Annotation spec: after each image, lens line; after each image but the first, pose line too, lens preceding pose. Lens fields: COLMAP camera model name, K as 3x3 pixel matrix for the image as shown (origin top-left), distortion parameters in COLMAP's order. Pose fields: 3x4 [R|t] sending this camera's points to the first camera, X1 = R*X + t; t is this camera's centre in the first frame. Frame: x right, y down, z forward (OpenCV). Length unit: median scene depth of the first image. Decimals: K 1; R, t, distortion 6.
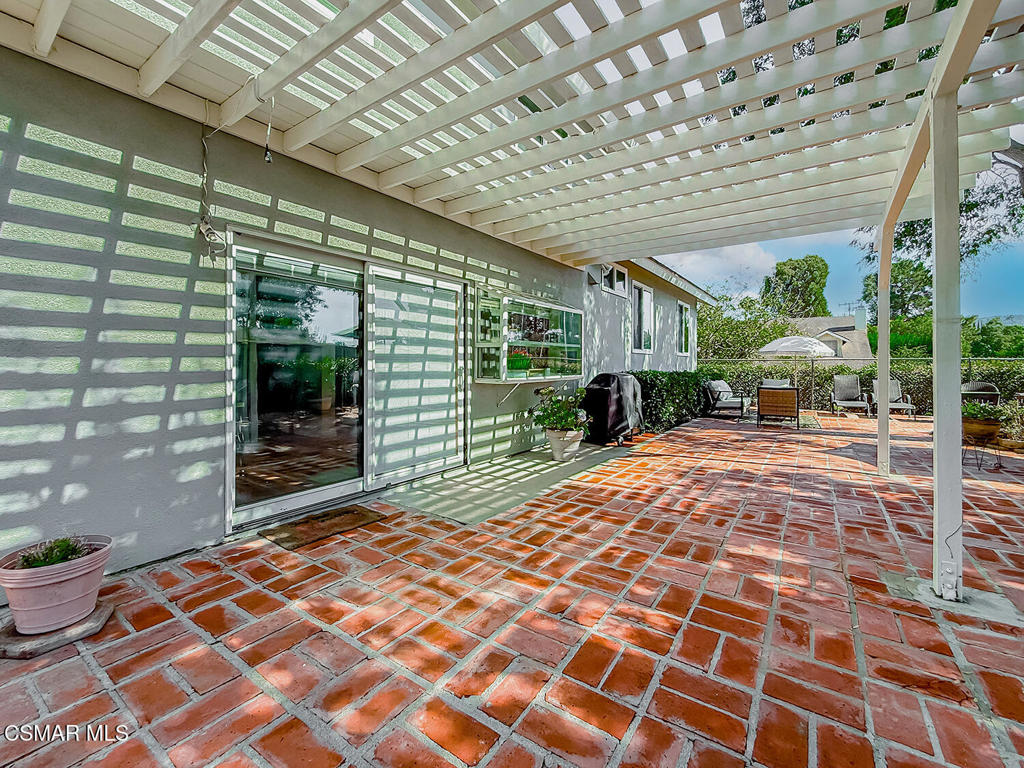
lens RADIAL K [[418.4, 0, 505.7], [0, 418.4, 361.9], [0, 0, 1]] dist [-0.001039, -0.000206]
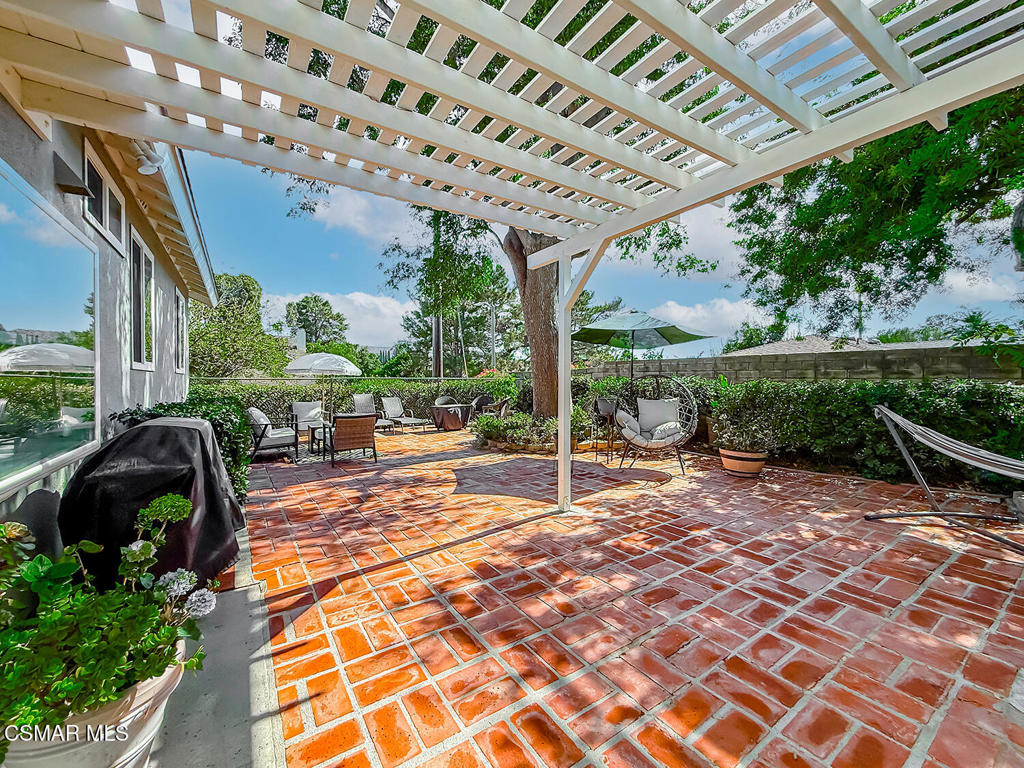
lens RADIAL K [[418.4, 0, 505.7], [0, 418.4, 361.9], [0, 0, 1]] dist [-0.001039, -0.000206]
pose [[0.371754, 0.035316, 0.927659, -0.033991], [-0.003119, 0.999318, -0.036794, -0.037199], [-0.928326, 0.010785, 0.371611, 1.139927]]
